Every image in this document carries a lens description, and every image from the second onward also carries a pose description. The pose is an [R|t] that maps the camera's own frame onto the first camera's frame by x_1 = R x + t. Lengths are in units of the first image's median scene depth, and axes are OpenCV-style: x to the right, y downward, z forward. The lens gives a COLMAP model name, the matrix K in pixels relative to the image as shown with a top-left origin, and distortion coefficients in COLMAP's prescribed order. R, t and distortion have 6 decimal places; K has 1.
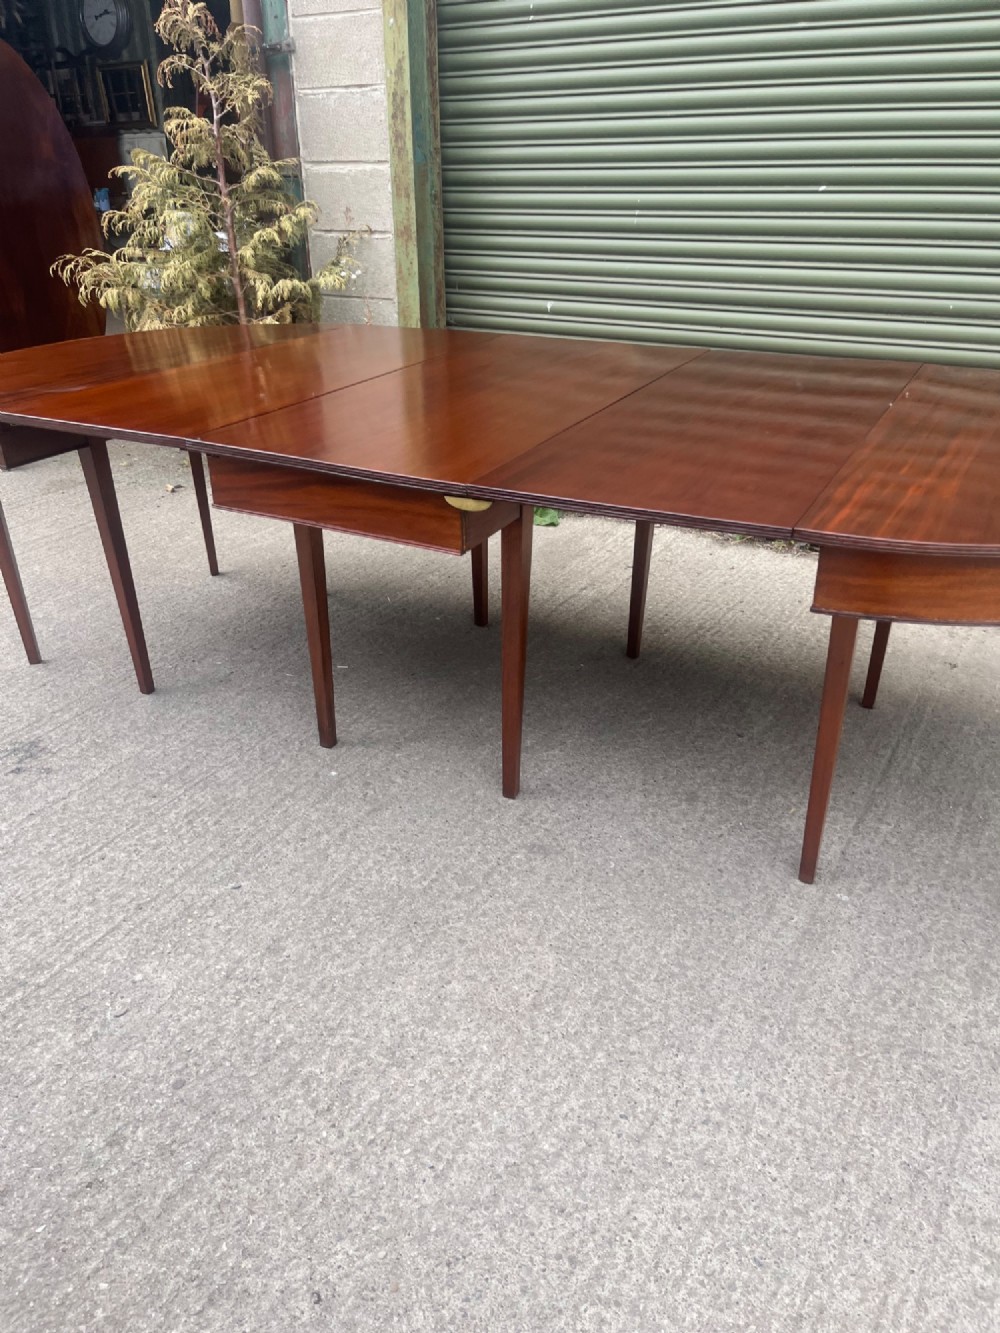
lens RADIAL K [[1010.7, 0, 510.0], [0, 1010.7, 677.9], [0, 0, 1]] dist [0.057966, -0.082943]
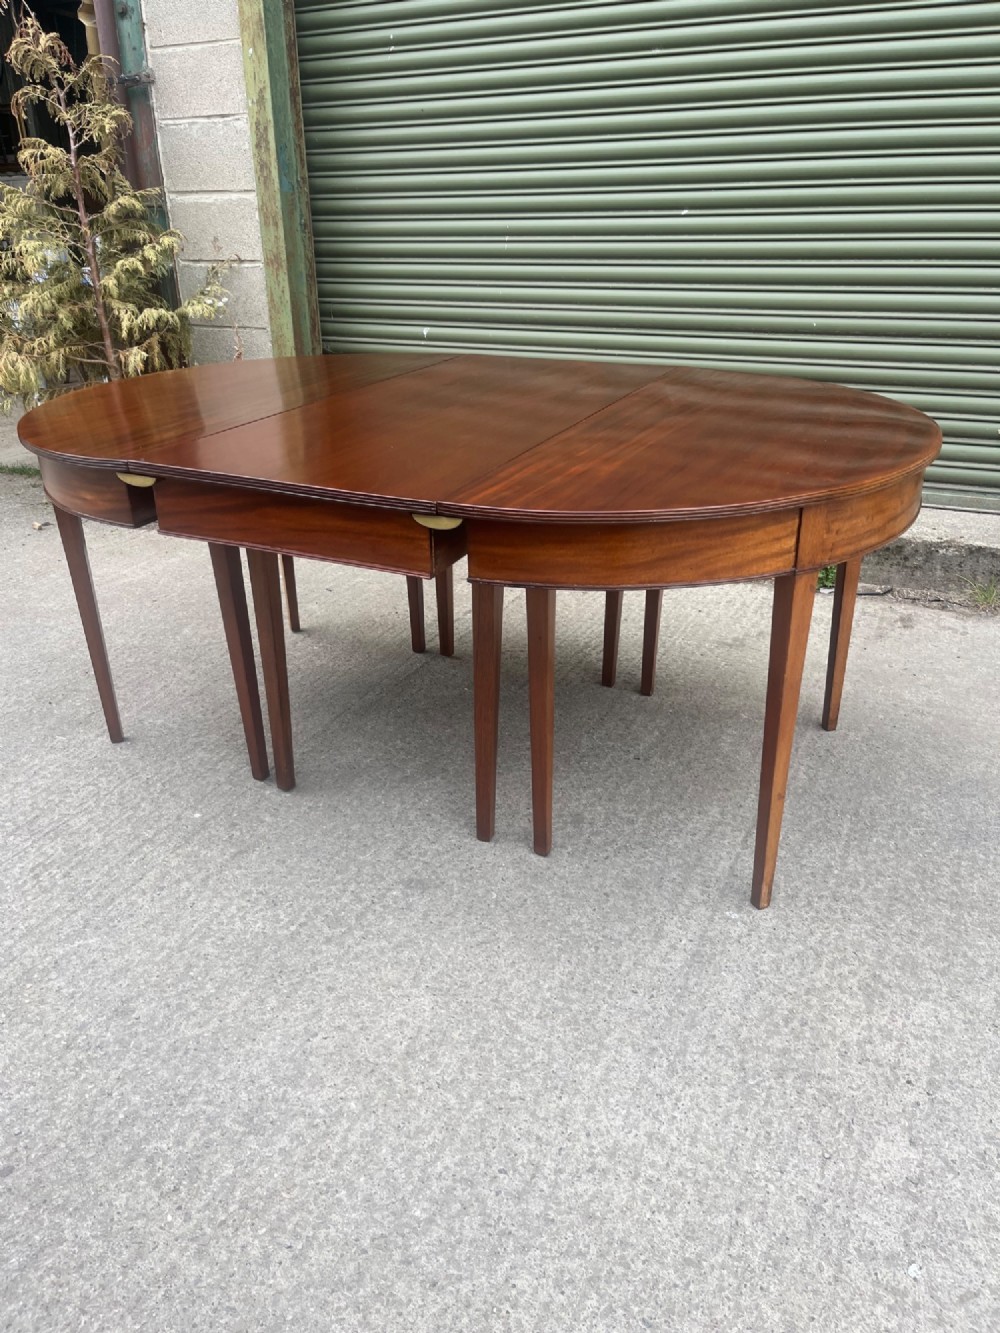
lens RADIAL K [[1010.7, 0, 498.9], [0, 1010.7, 661.9], [0, 0, 1]] dist [0.057966, -0.082943]
pose [[0.996186, -0.042122, 0.076417, 0.041813], [0.045821, 0.997829, -0.047309, 0.011911], [-0.074258, 0.050630, 0.995953, 0.045363]]
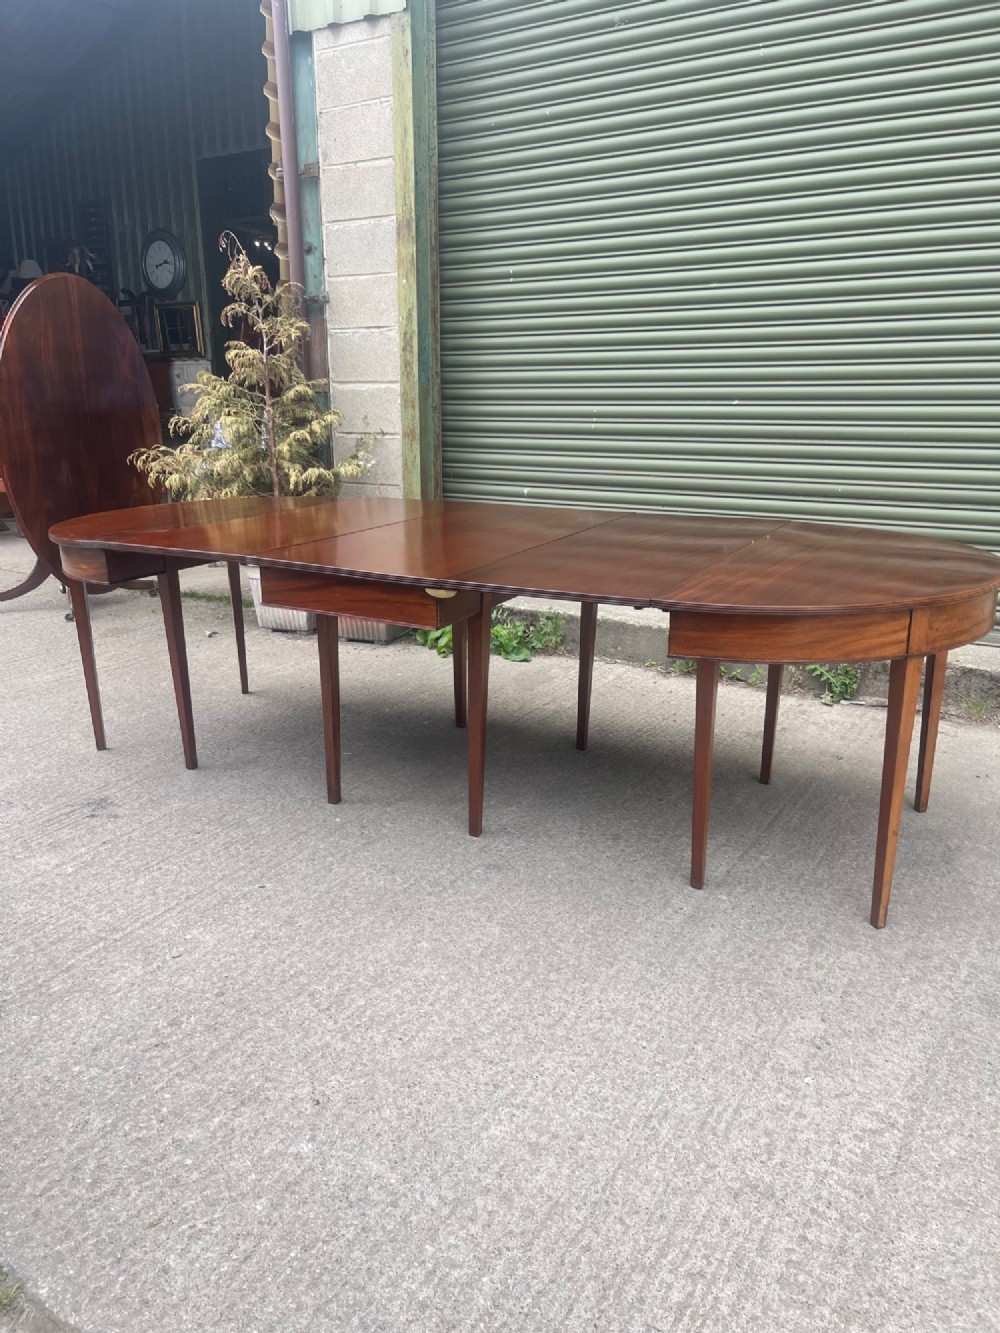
lens RADIAL K [[1010.7, 0, 495.1], [0, 1010.7, 674.9], [0, 0, 1]] dist [0.057966, -0.082943]
pose [[0.999796, 0.010438, -0.017307, 0.050248], [-0.013568, 0.981307, -0.191968, 0.178893], [0.014979, 0.192163, 0.981249, -0.323743]]
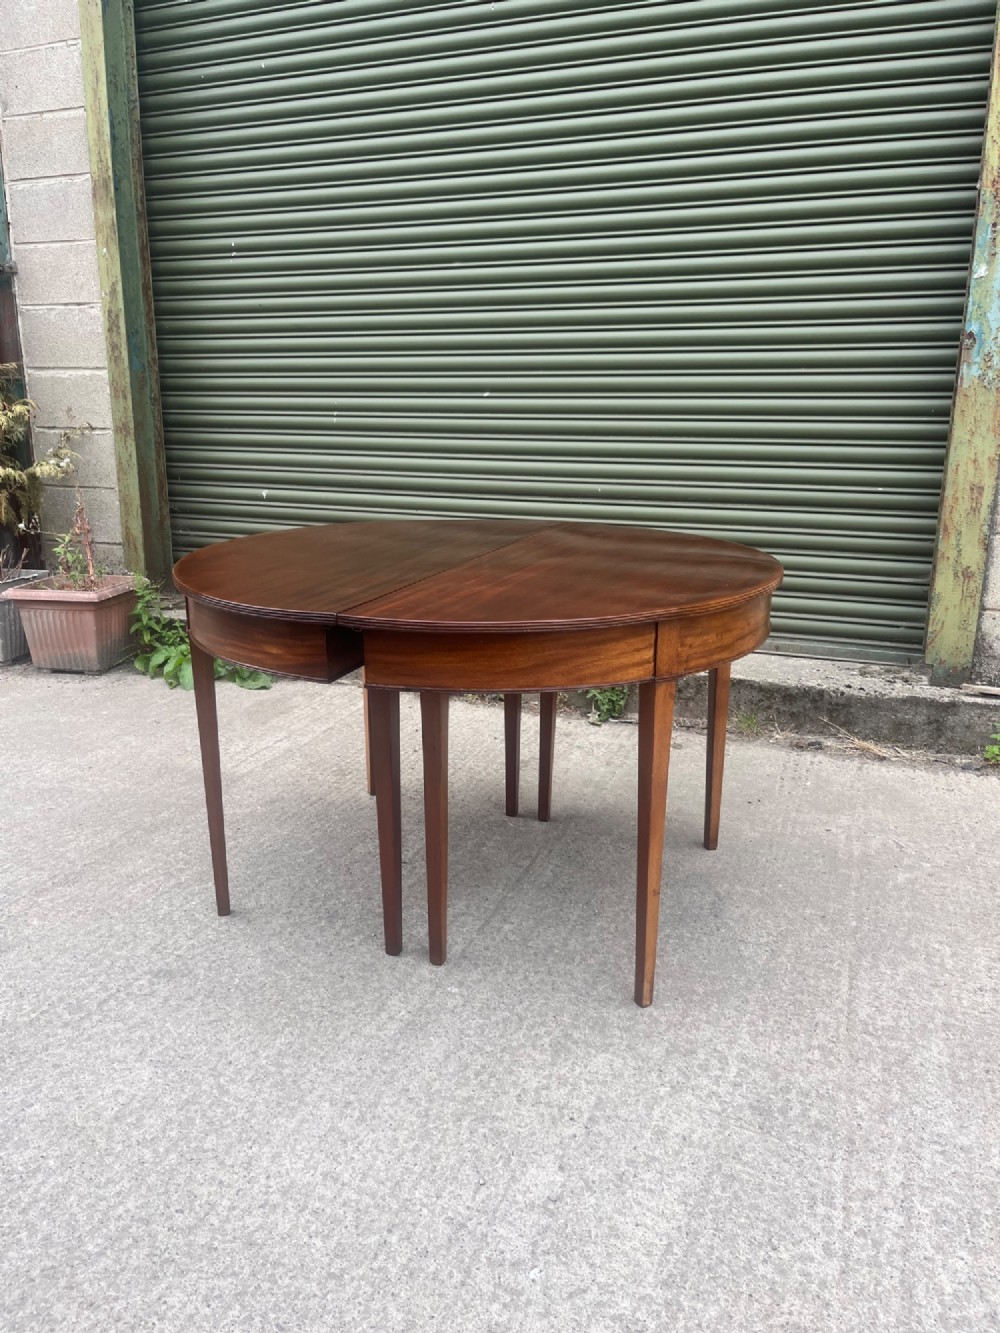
lens RADIAL K [[1010.7, 0, 495.8], [0, 1010.7, 660.9], [0, 0, 1]] dist [0.057966, -0.082943]
pose [[0.985418, -0.028810, 0.167693, 0.192407], [0.064042, 0.975886, -0.208673, 0.100308], [-0.157637, 0.216369, 0.963501, -0.085127]]
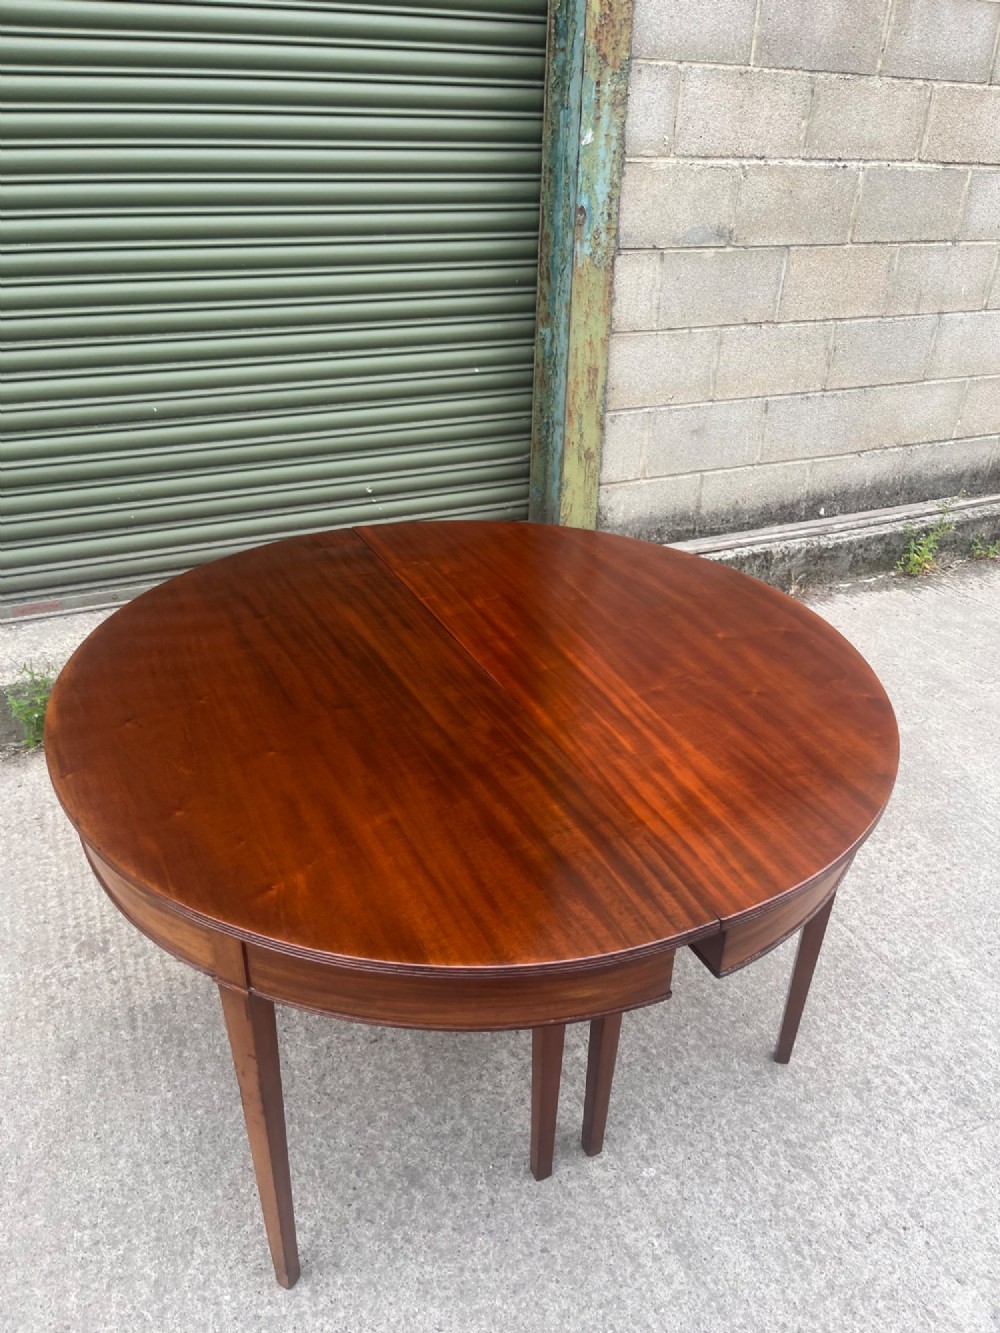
lens RADIAL K [[1010.7, 0, 512.3], [0, 1010.7, 674.6], [0, 0, 1]] dist [0.057966, -0.082943]
pose [[0.534108, -0.393609, 0.748198, -0.229181], [0.351504, 0.908275, 0.226897, -0.410726], [-0.768878, 0.141807, 0.623472, 0.436826]]
